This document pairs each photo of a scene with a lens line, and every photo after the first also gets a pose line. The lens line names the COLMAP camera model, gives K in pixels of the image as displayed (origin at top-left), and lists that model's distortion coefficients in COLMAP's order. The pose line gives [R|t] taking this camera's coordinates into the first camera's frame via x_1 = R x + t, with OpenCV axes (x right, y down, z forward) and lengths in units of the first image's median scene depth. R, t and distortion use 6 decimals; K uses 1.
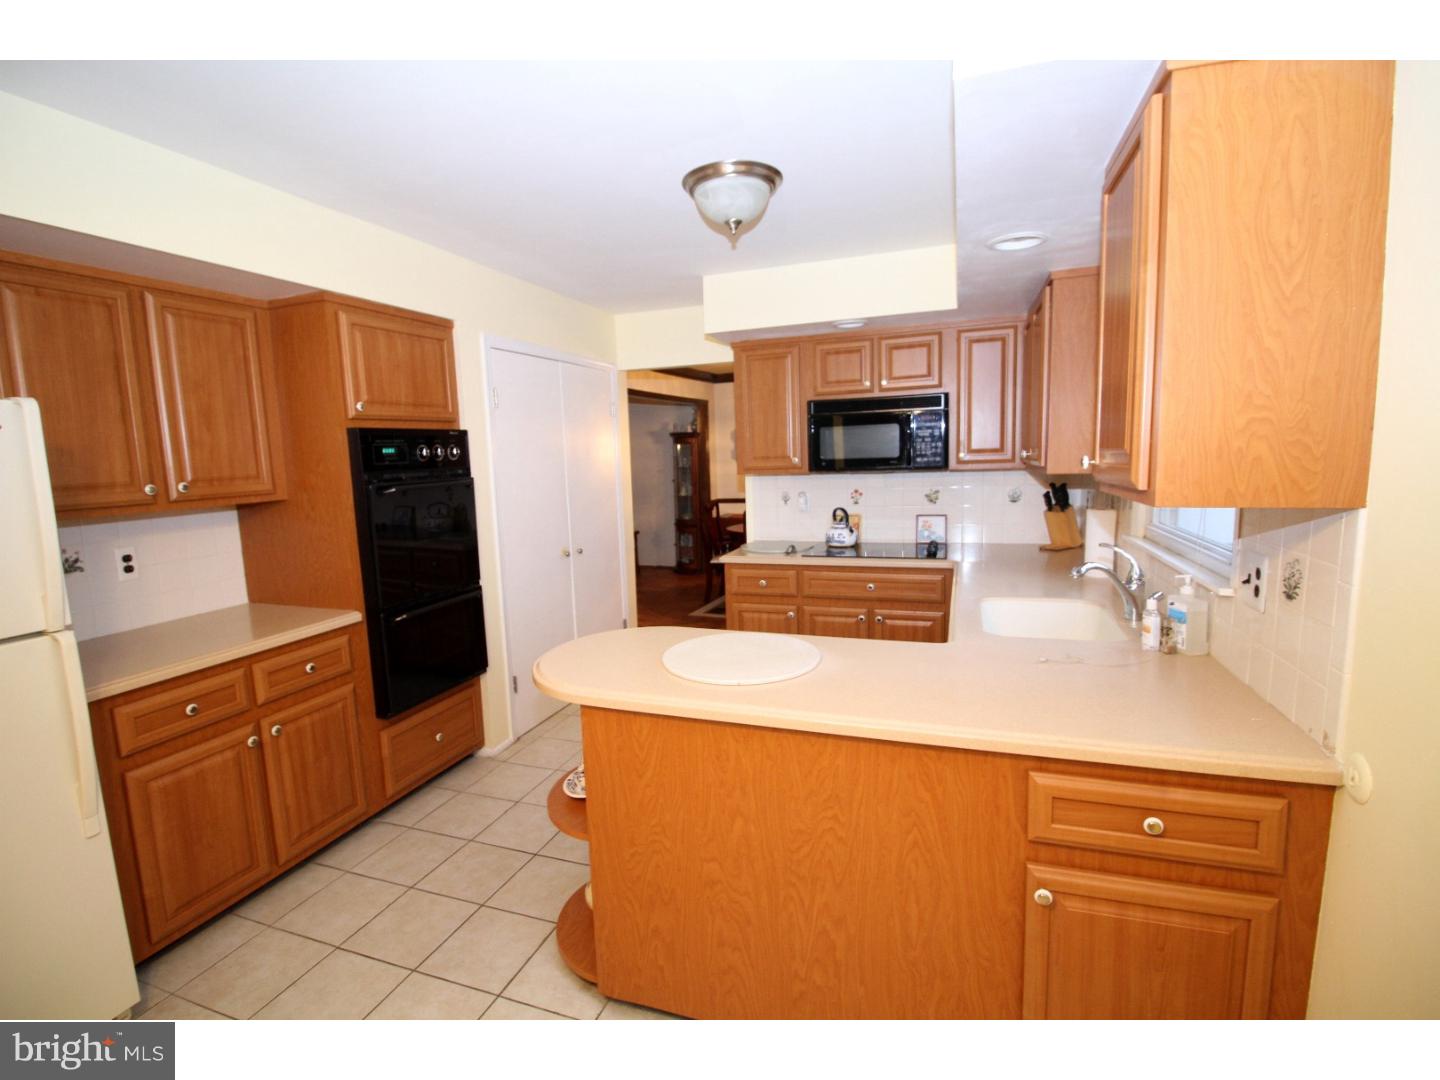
lens RADIAL K [[666.8, 0, 719.9], [0, 666.8, 533.1], [0, 0, 1]] dist [-0.005417, -0.006295]
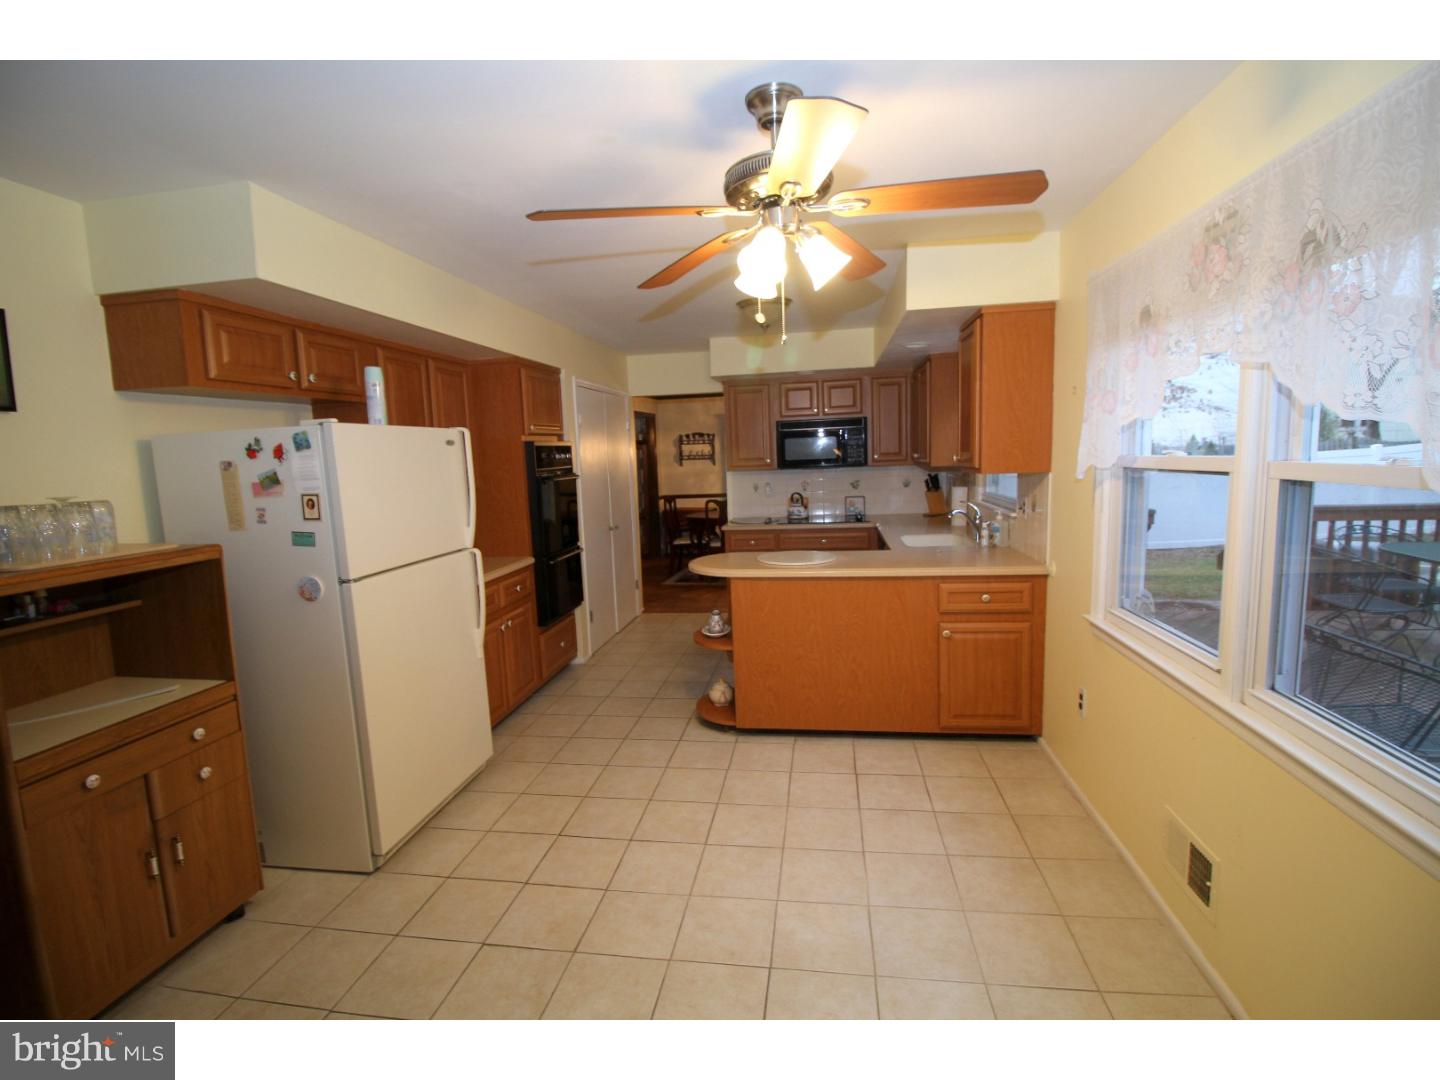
lens RADIAL K [[666.8, 0, 722.1], [0, 666.8, 536.0], [0, 0, 1]] dist [-0.005417, -0.006295]
pose [[0.981968, -0.028622, 0.186867, -0.355249], [0.029372, 0.999568, -0.001243, 0.075134], [-0.186750, 0.006709, 0.982384, -0.579344]]
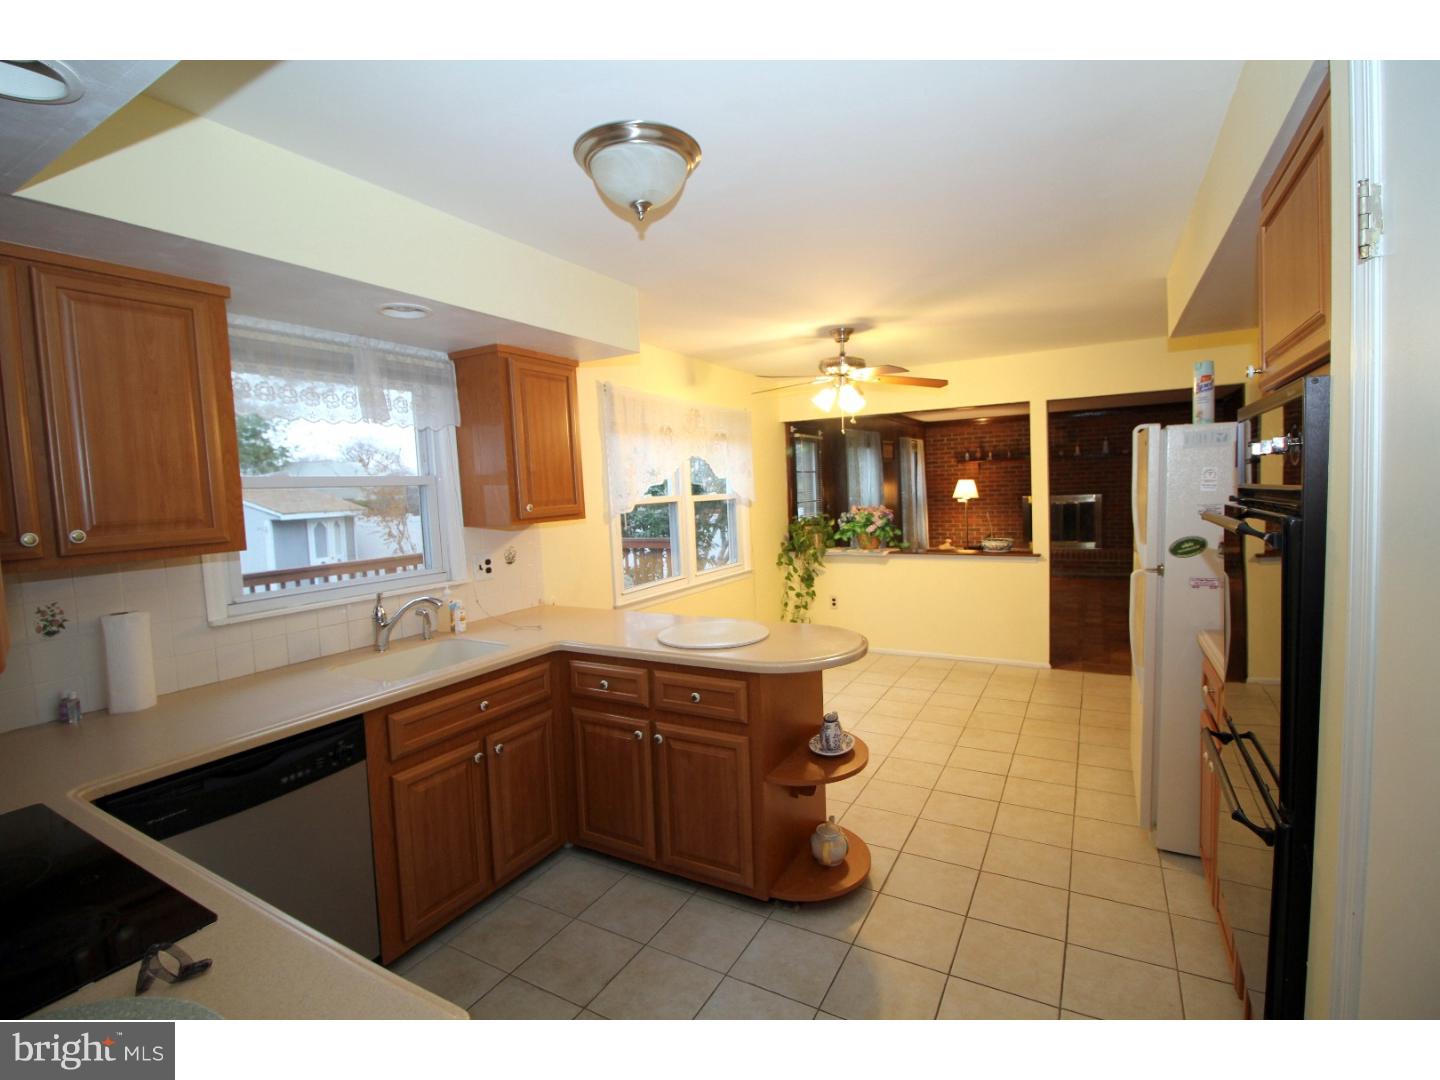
lens RADIAL K [[666.8, 0, 721.2], [0, 666.8, 533.4], [0, 0, 1]] dist [-0.005417, -0.006295]
pose [[-0.983233, 0.059228, 0.172465, -0.154118], [0.092359, 0.977248, 0.190933, -0.188775], [-0.157233, 0.203660, -0.966333, 1.487850]]
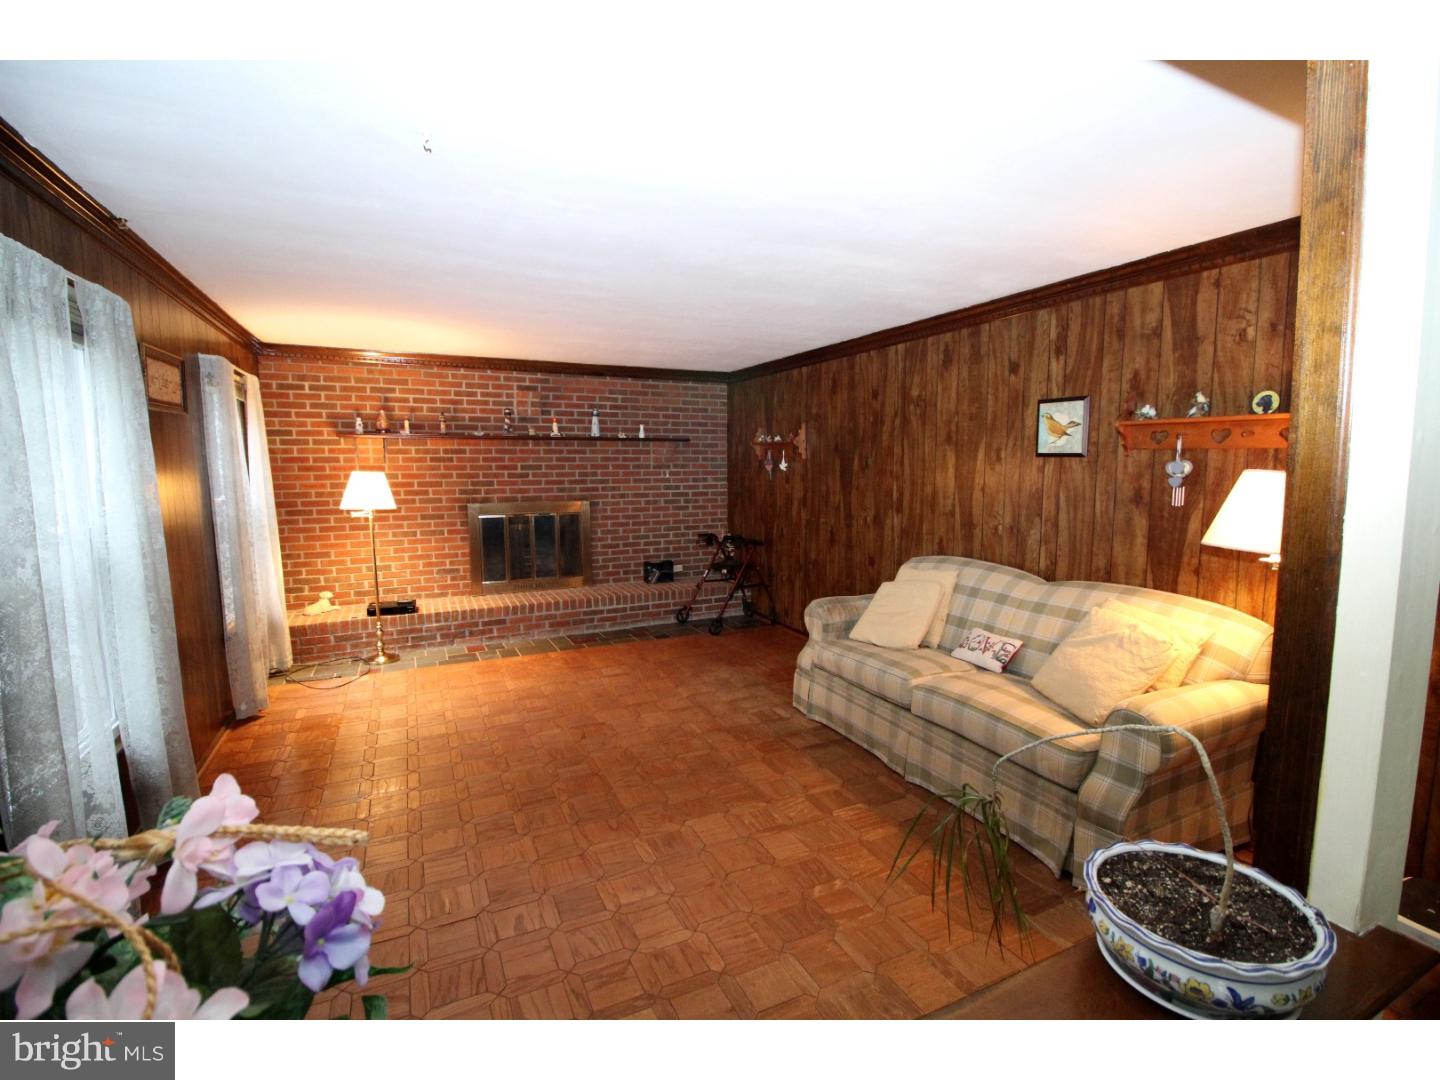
lens RADIAL K [[666.8, 0, 723.2], [0, 666.8, 540.6], [0, 0, 1]] dist [-0.005417, -0.006295]
pose [[-0.706129, 0.111741, -0.699211, -0.190544], [-0.064443, 0.973230, 0.220612, -0.108761], [0.705145, 0.200840, -0.680025, 0.909180]]
